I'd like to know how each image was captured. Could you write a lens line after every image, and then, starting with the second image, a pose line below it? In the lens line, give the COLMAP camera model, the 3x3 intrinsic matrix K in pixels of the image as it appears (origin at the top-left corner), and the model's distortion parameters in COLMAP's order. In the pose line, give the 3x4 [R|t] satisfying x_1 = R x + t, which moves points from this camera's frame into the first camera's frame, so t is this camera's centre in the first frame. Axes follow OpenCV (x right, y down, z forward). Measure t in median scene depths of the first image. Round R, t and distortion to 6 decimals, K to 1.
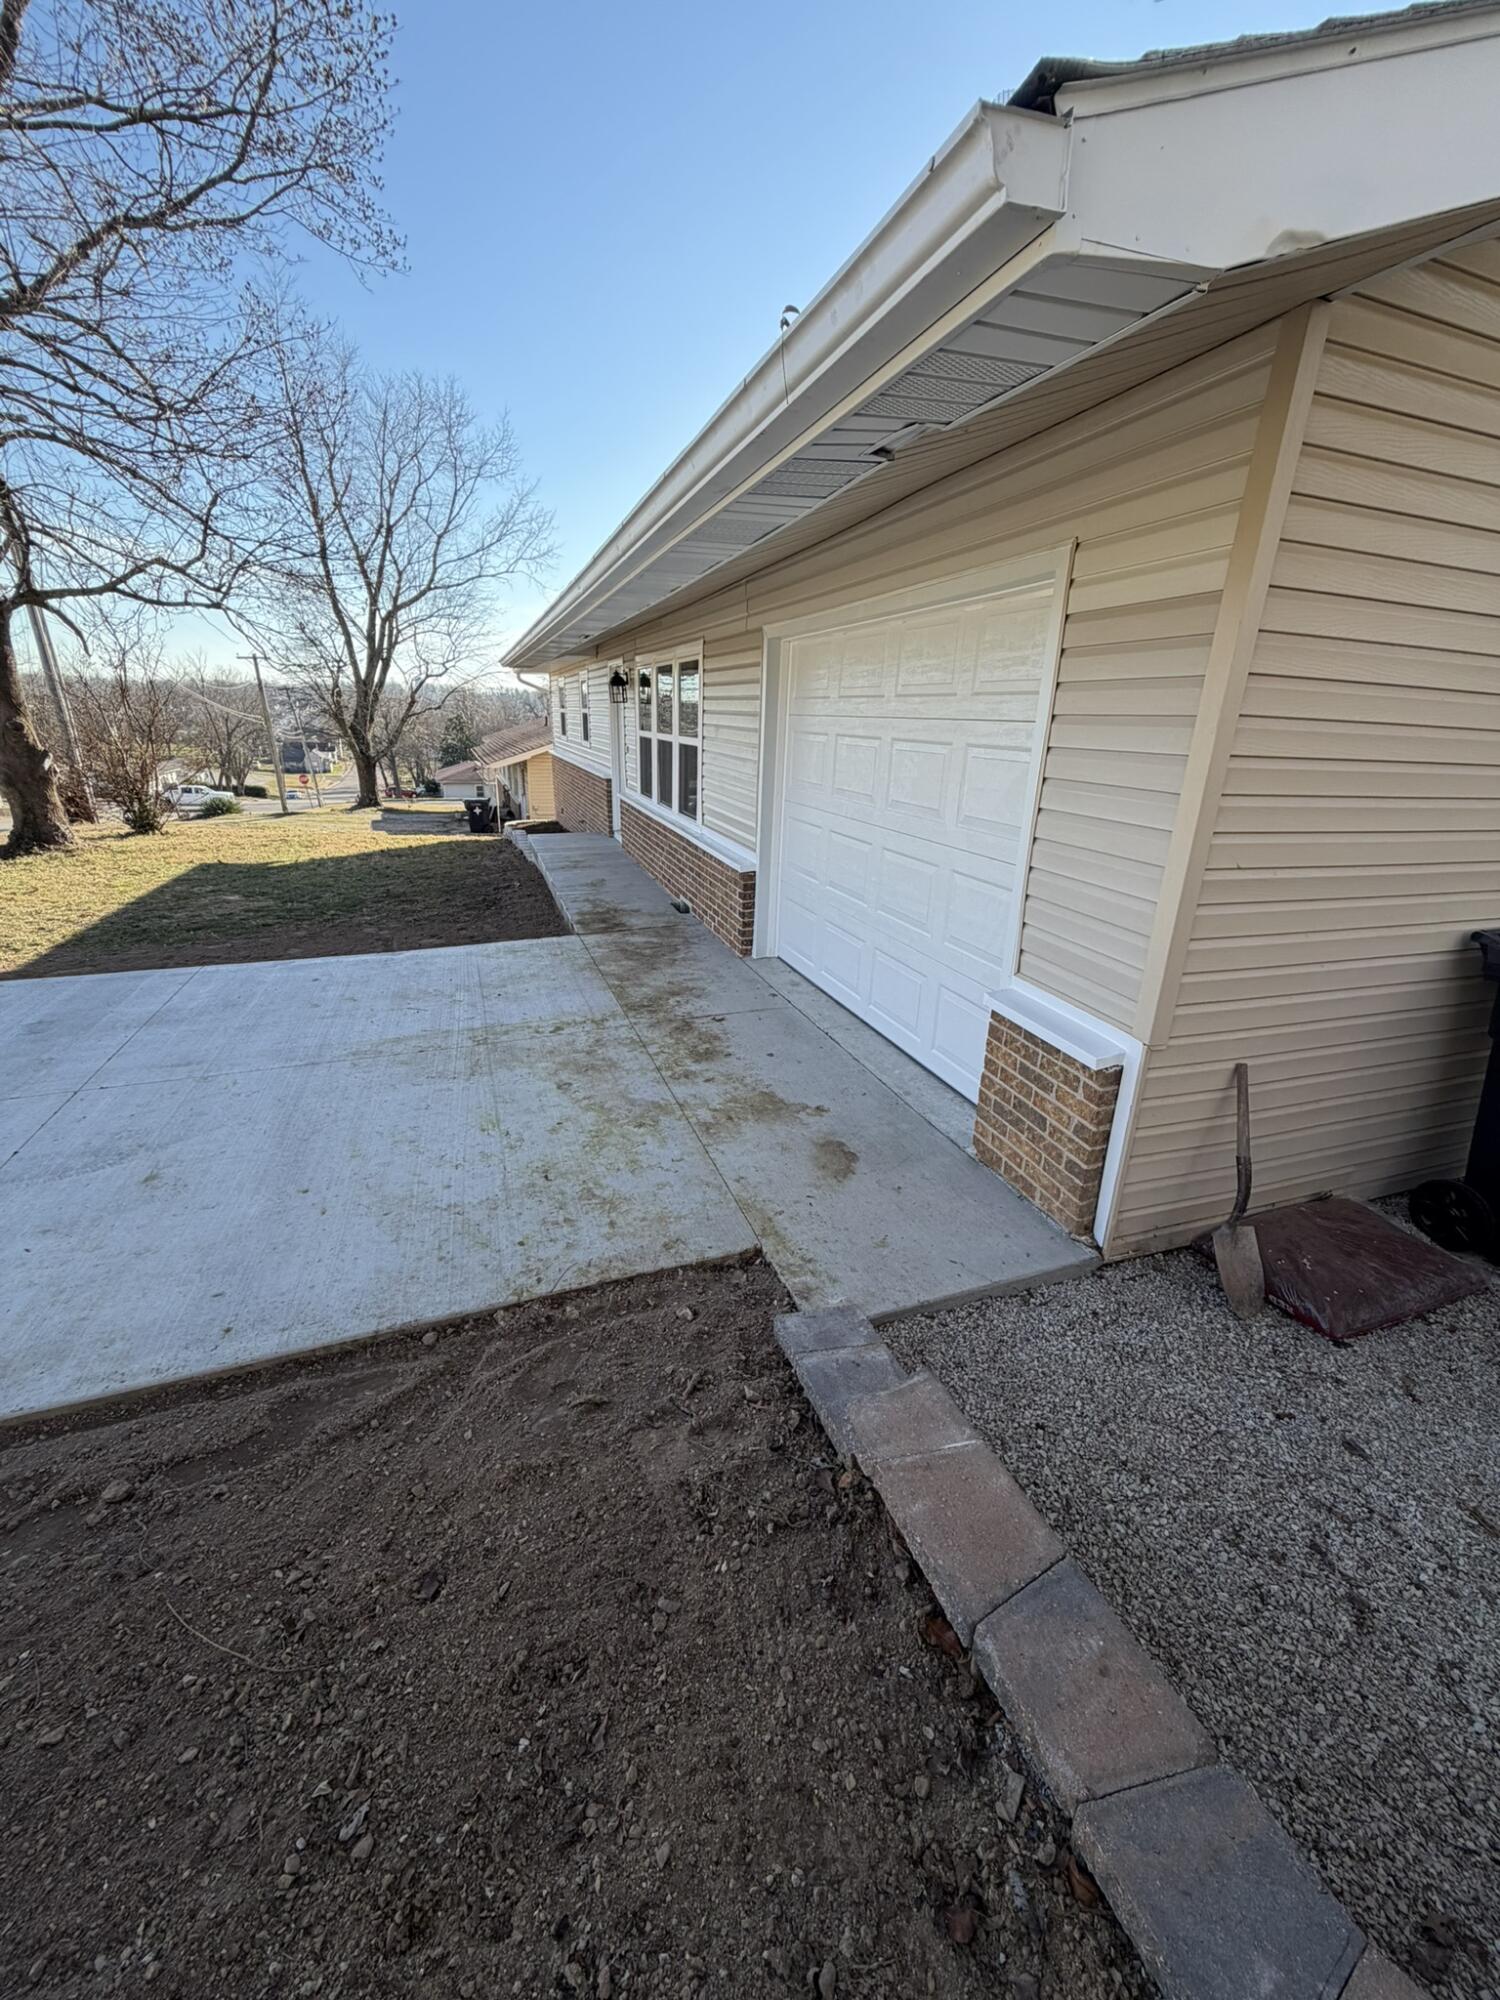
lens RADIAL K [[794.3, 0, 753.1], [0, 794.3, 995.8], [0, 0, 1]] dist [0.000075, -0.000369]
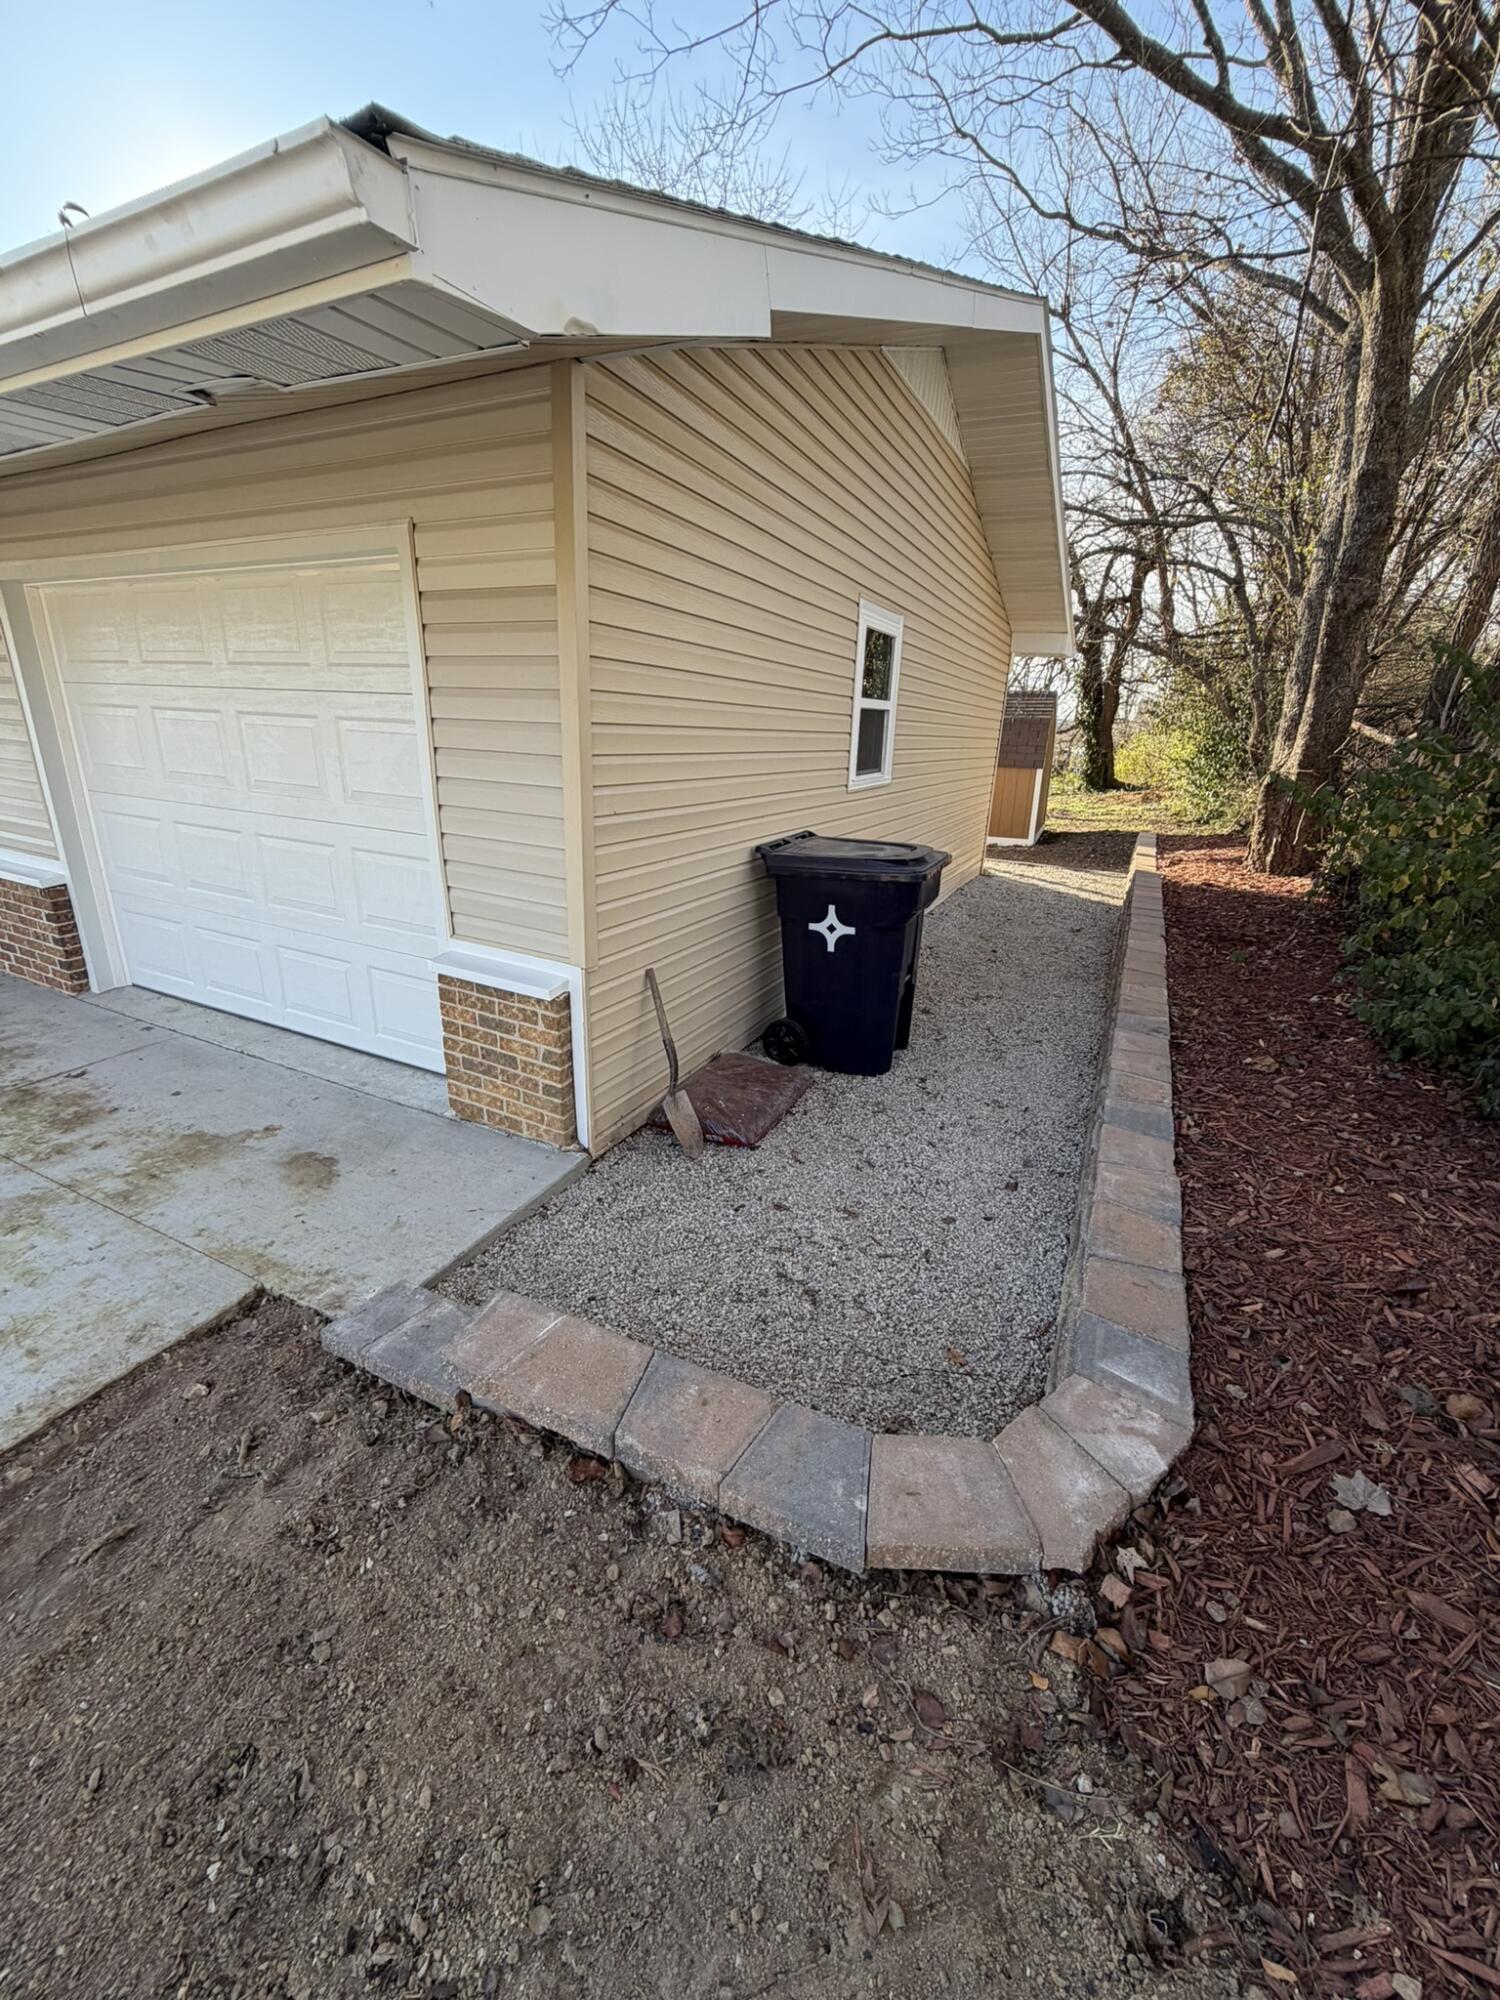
lens RADIAL K [[794.3, 0, 750.1], [0, 794.3, 998.8], [0, 0, 1]] dist [0.000075, -0.000369]
pose [[0.717625, -0.236213, 0.655147, -0.113638], [0.217070, 0.969725, 0.111863, 0.025154], [-0.661736, 0.061937, 0.747174, -0.052559]]
